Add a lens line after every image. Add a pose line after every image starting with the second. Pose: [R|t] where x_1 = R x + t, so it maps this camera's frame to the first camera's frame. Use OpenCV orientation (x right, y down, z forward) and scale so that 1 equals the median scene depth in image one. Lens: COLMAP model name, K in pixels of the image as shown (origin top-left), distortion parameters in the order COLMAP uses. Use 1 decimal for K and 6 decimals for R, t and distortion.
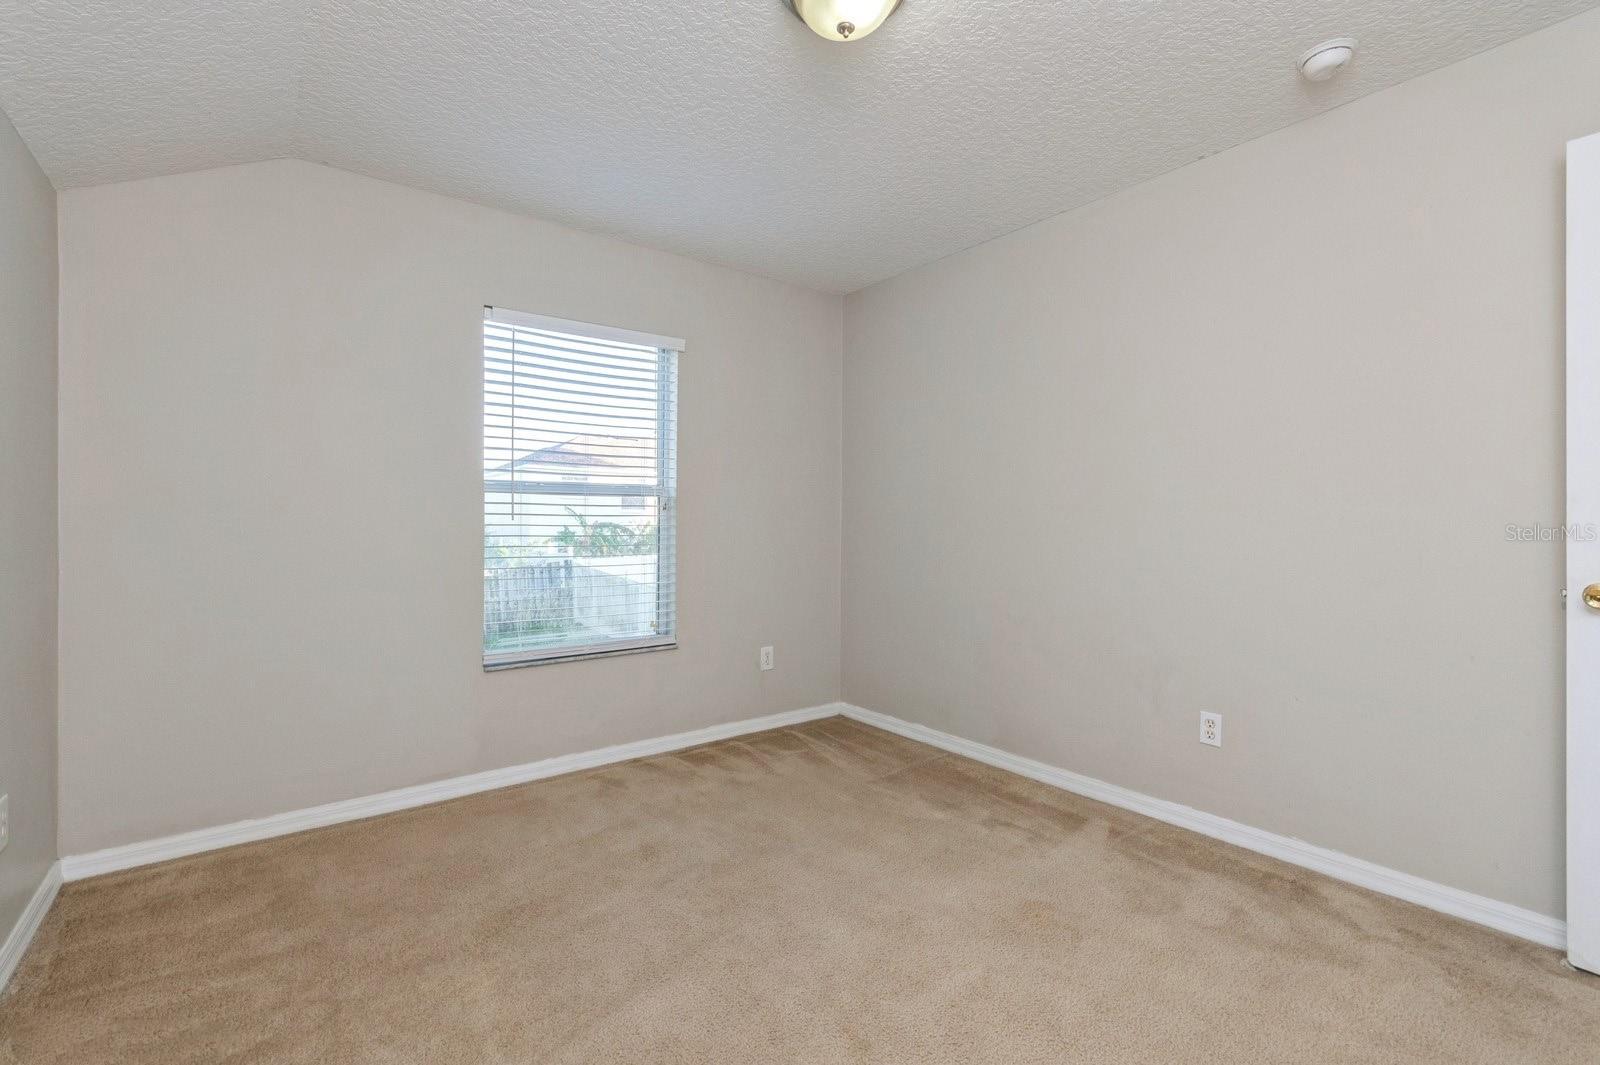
lens RADIAL K [[695.6, 0, 796.9], [0, 695.6, 525.6], [0, 0, 1]] dist [0.002139, 0.000148]
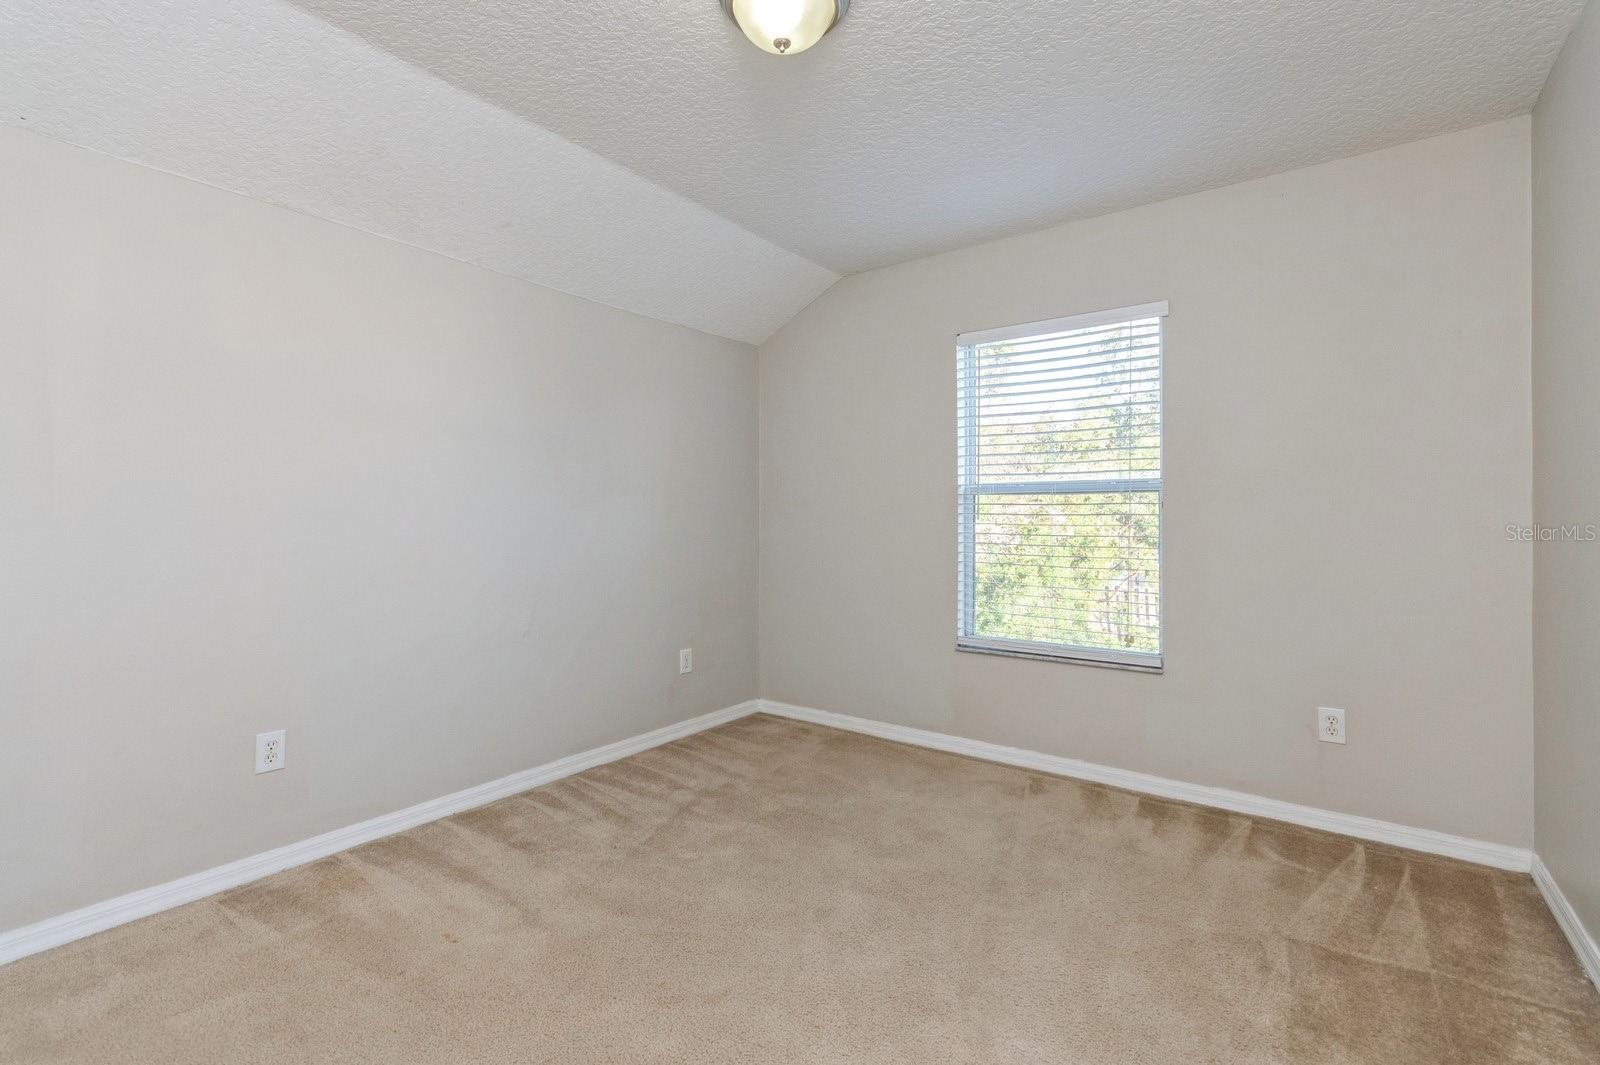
lens RADIAL K [[661.3, 0, 742.9], [0, 661.3, 515.2], [0, 0, 1]] dist [0.000407, 0.000025]
pose [[0.300939, -0.001786, -0.953642, 0.469039], [-0.008207, 0.999956, -0.004462, -0.006280], [0.953608, 0.009169, 0.300912, 0.309335]]
